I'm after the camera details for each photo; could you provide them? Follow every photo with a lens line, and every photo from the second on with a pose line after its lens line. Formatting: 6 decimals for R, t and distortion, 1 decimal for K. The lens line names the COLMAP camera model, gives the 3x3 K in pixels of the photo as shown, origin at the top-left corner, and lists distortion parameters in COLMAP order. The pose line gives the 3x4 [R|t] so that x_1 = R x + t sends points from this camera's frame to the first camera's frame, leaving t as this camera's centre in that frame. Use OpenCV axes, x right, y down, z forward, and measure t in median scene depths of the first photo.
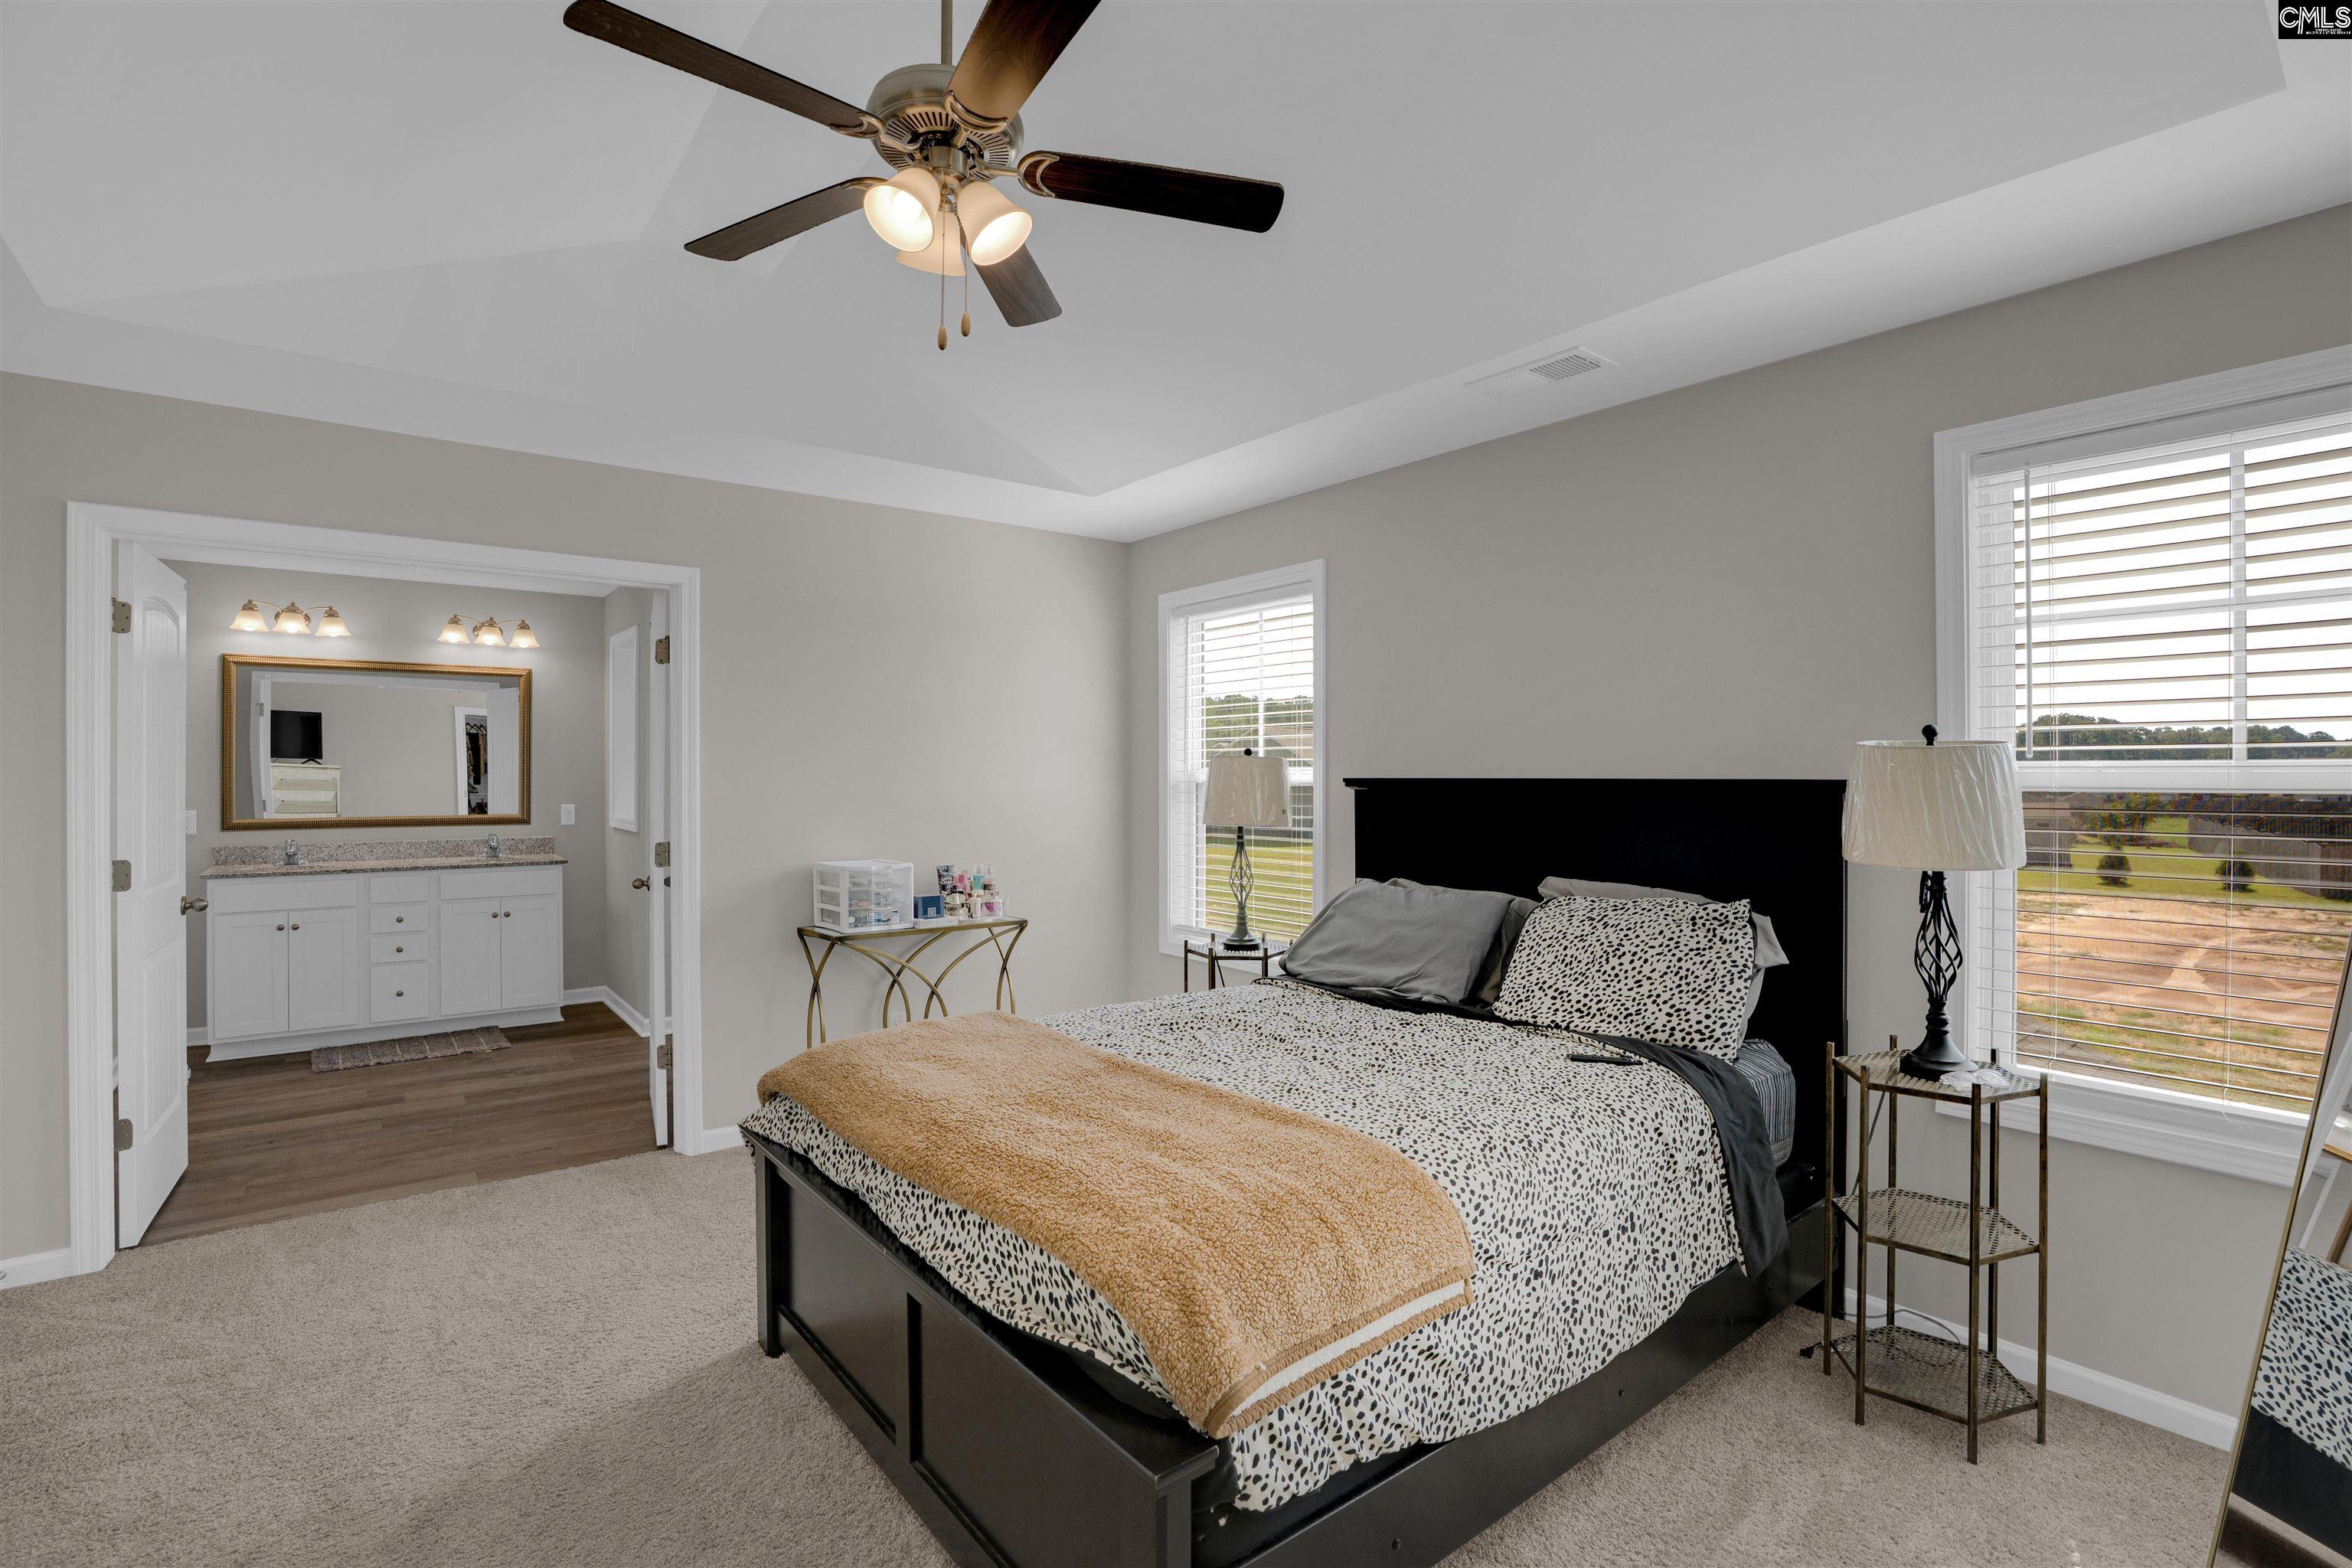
lens RADIAL K [[1076.6, 0, 1175.1], [0, 1076.6, 777.2], [0, 0, 1]] dist [-0.037510, 0.000570]
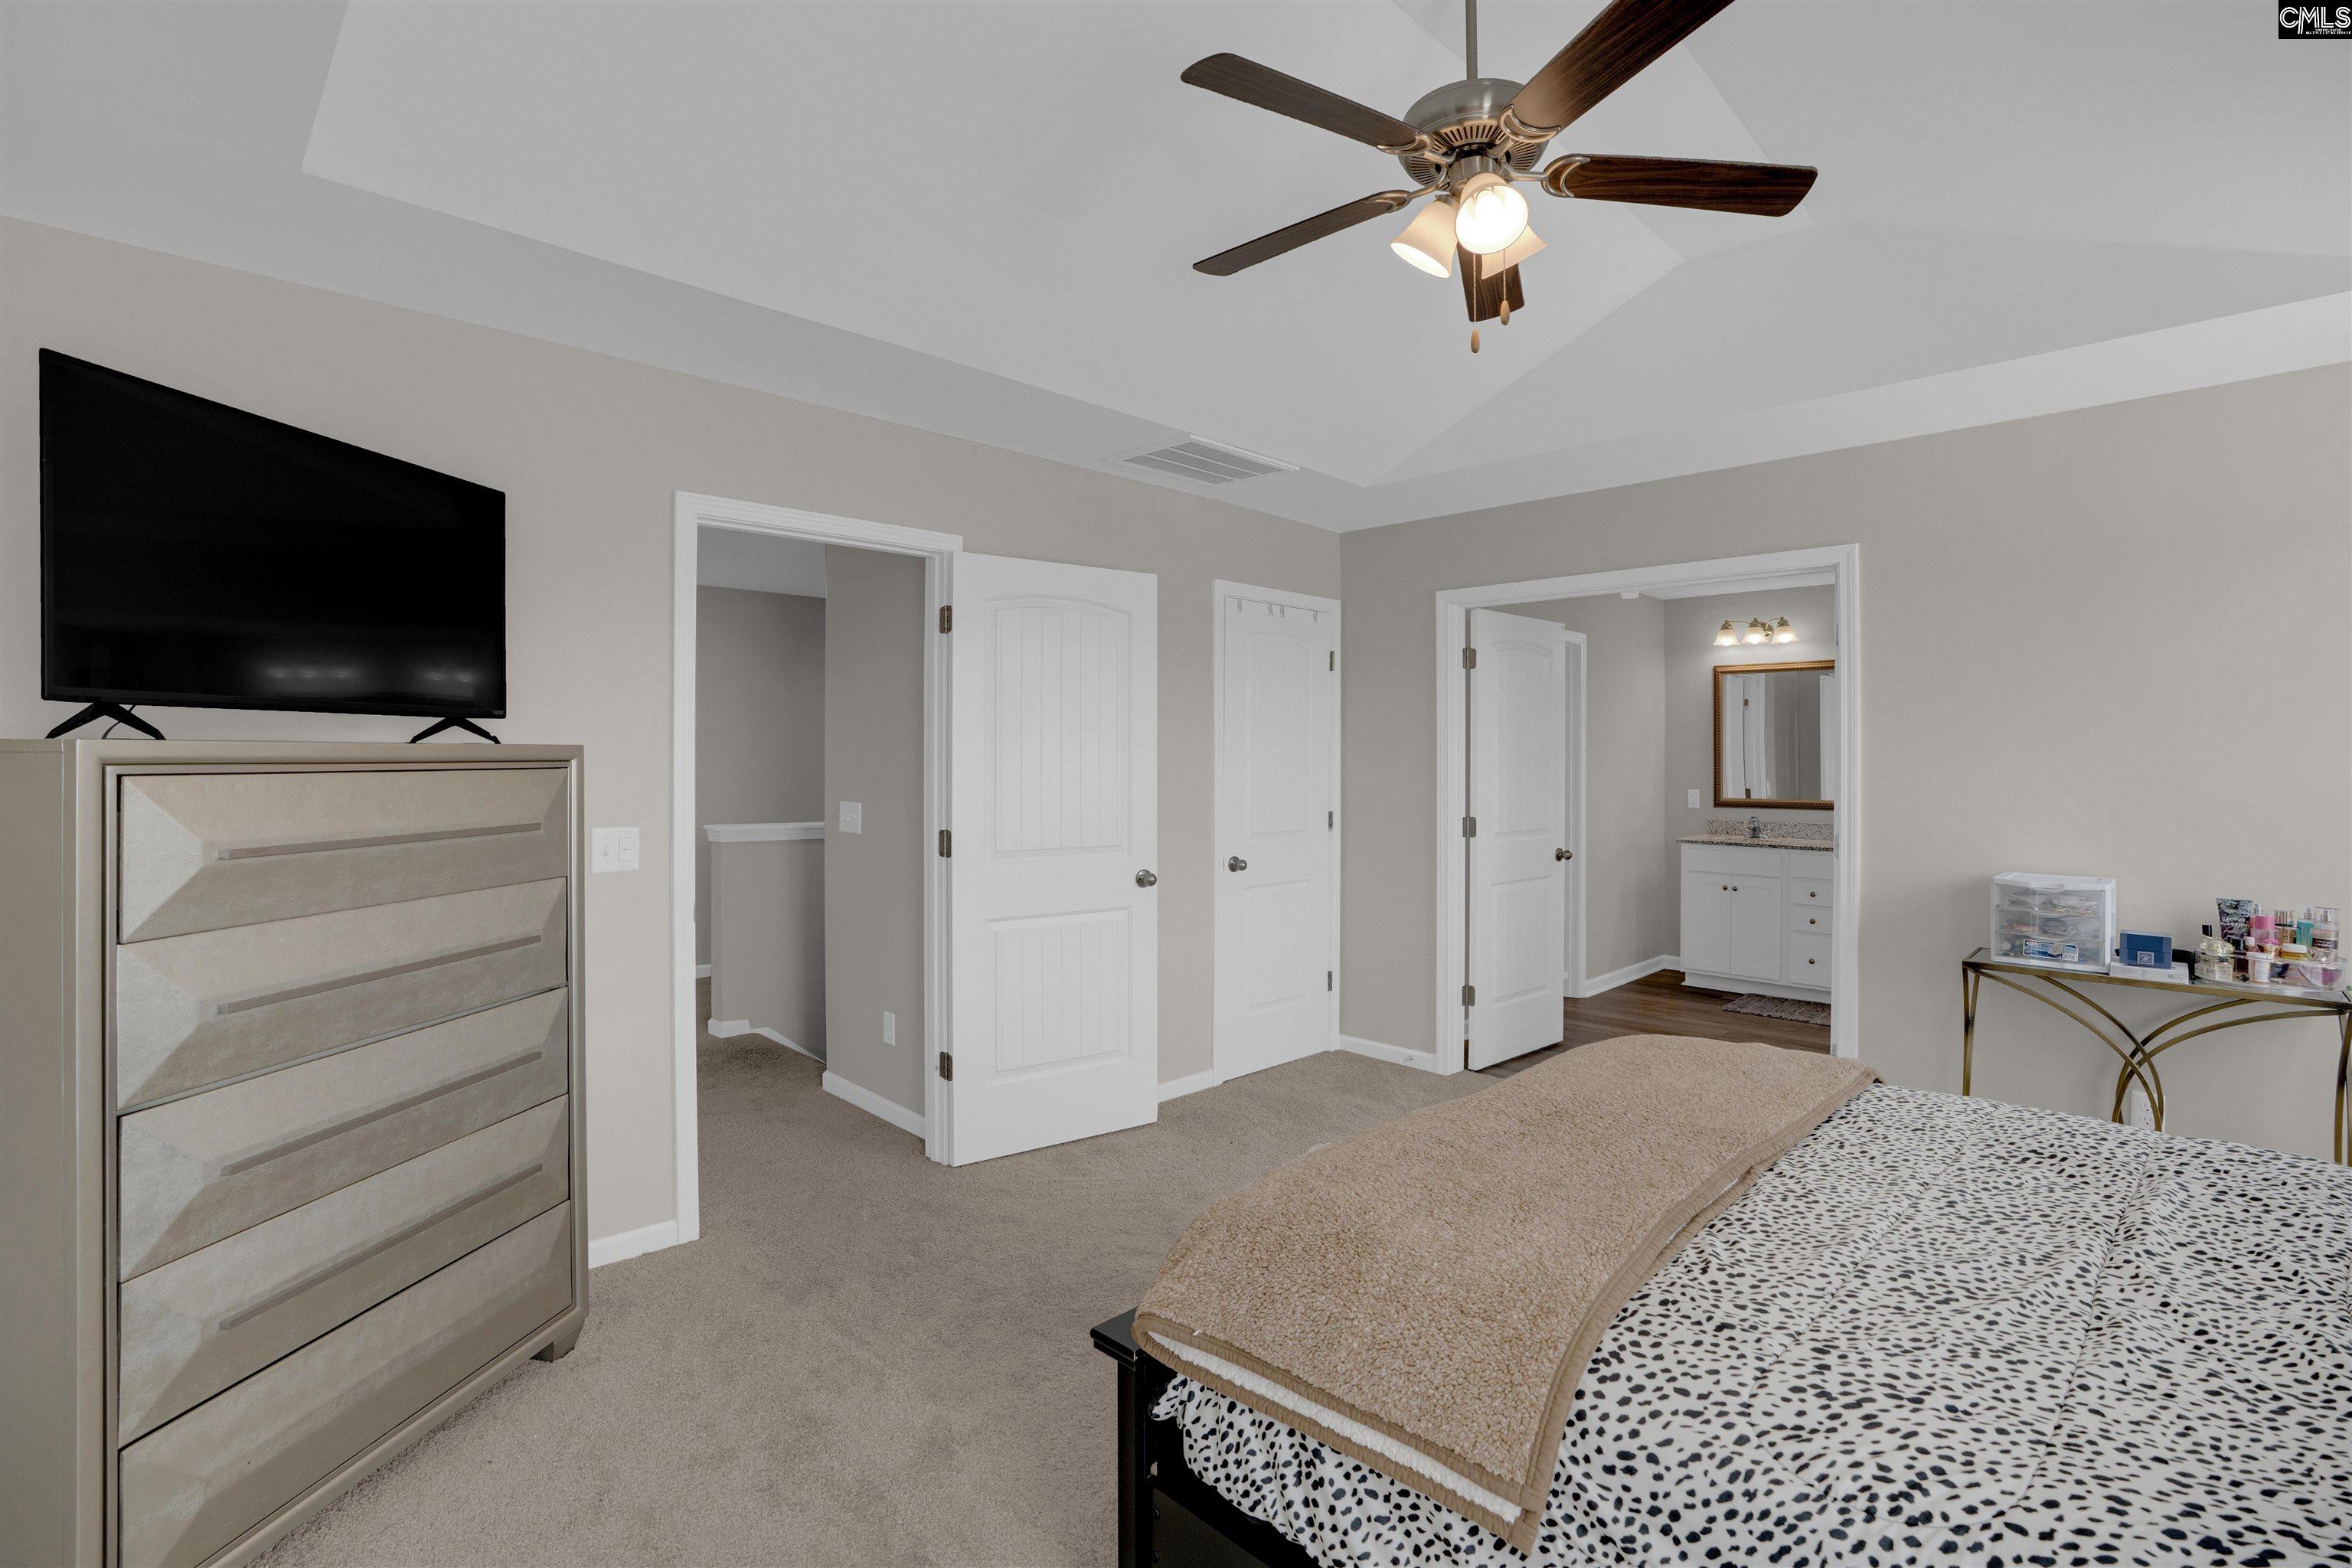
lens RADIAL K [[1096.4, 0, 1239.3], [0, 1096.4, 764.1], [0, 0, 1]] dist [-0.000221, 0.000128]
pose [[0.136896, 0.003007, -0.990581, 0.331310], [-0.006338, 0.999978, 0.002160, 0.000751], [0.990565, 0.005983, 0.136912, 0.259248]]
